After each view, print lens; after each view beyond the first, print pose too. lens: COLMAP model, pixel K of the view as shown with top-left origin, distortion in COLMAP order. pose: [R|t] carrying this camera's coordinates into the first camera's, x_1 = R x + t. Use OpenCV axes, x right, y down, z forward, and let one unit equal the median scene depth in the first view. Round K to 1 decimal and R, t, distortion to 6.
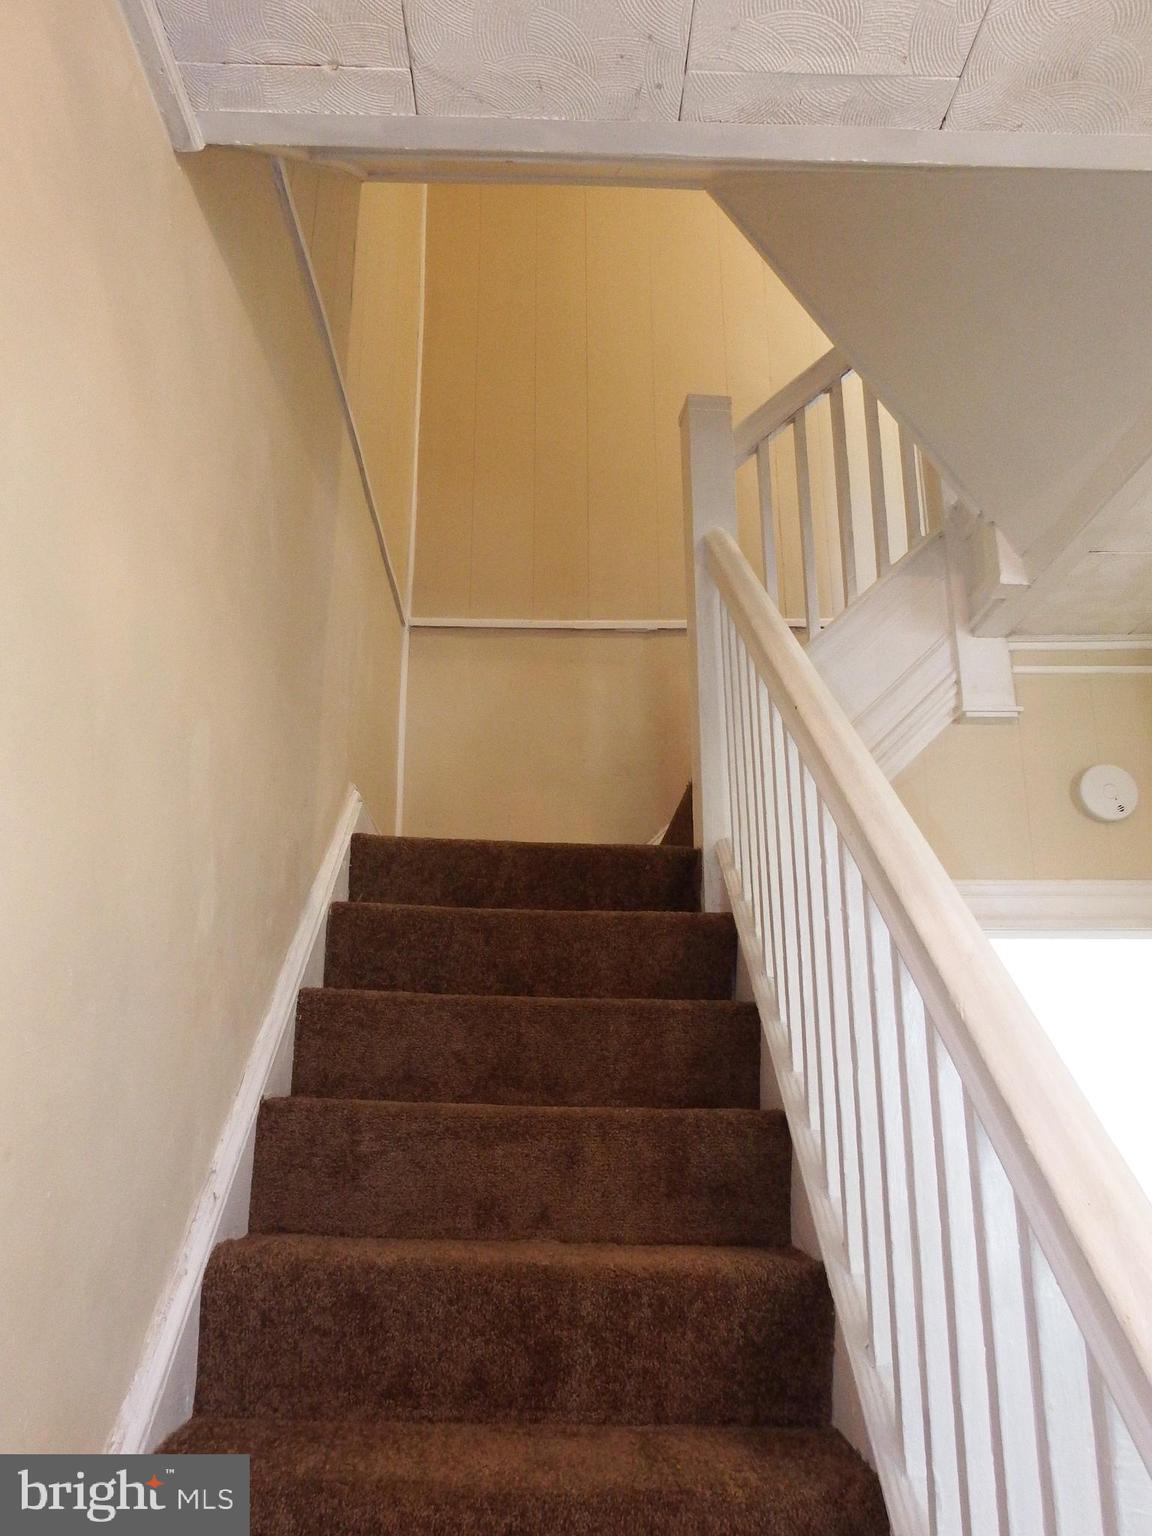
lens RADIAL K [[1212.2, 0, 580.9], [0, 1212.2, 771.7], [0, 0, 1]] dist [0.012068, 0.016774]
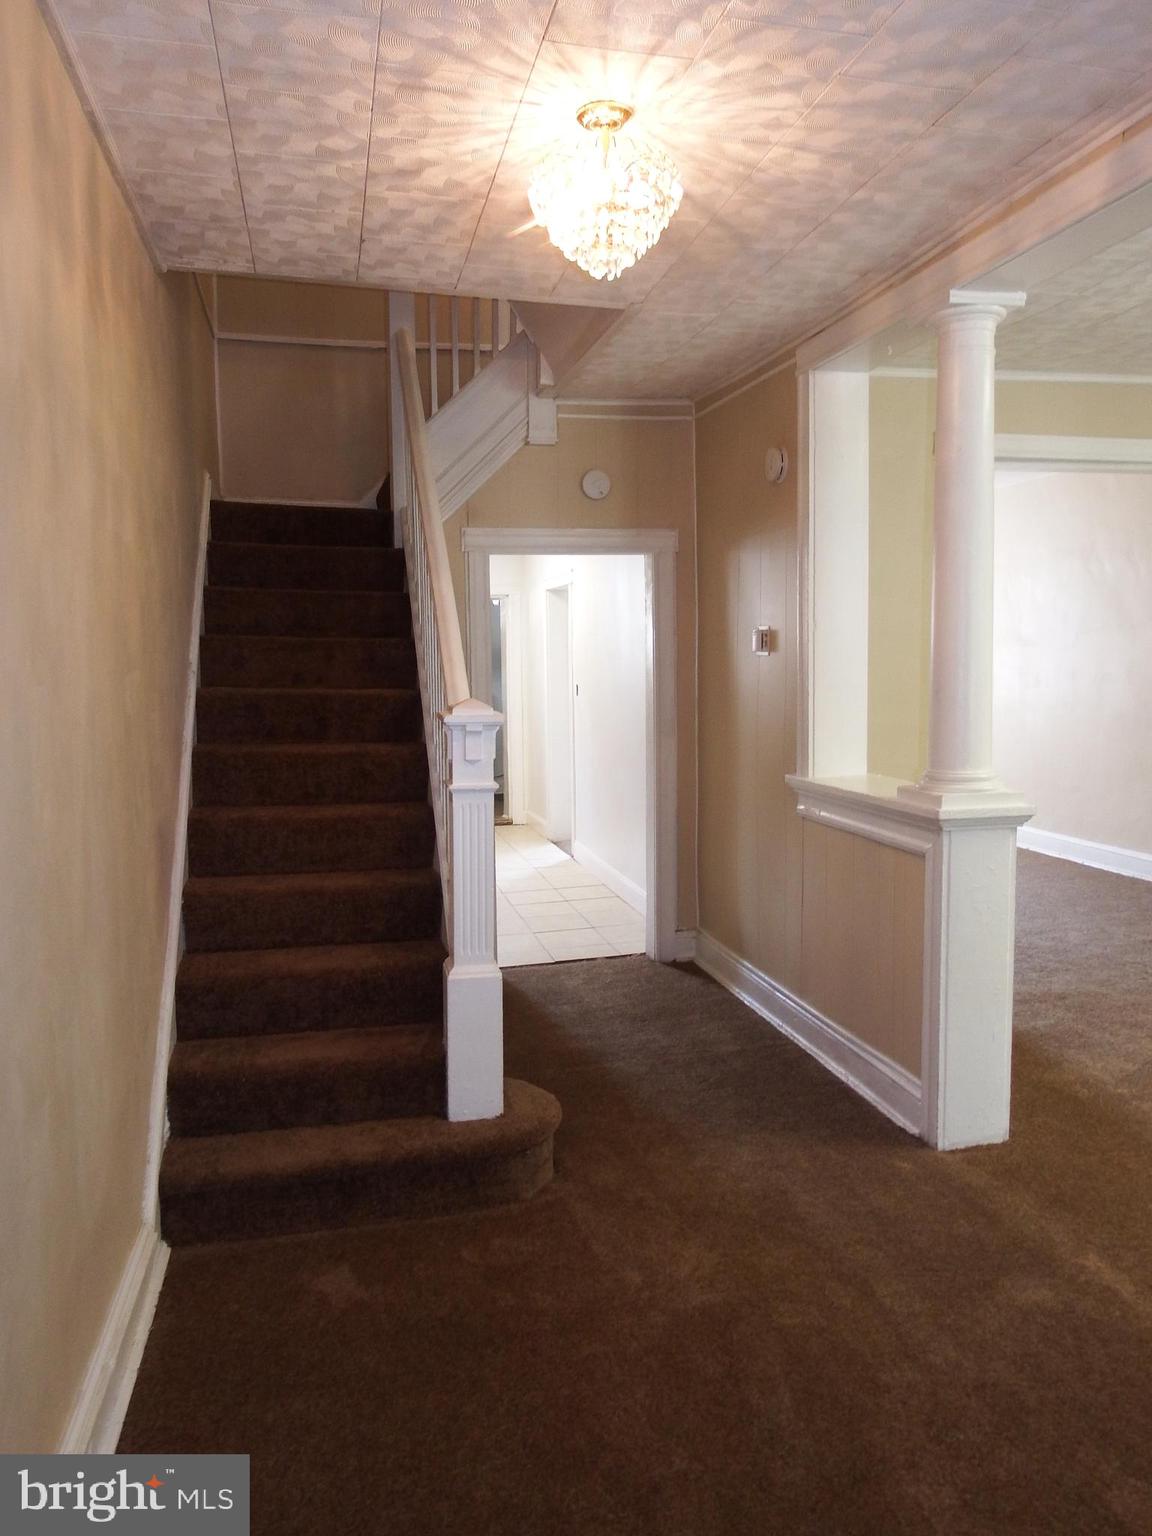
lens RADIAL K [[1147.5, 0, 578.0], [0, 1147.5, 766.0], [0, 0, 1]] dist [0.011715, 0.006094]
pose [[0.981846, -0.029568, 0.187360, 0.034665], [-0.042968, 0.927426, 0.371531, -0.299119], [-0.184748, -0.372837, 0.909319, -1.057274]]
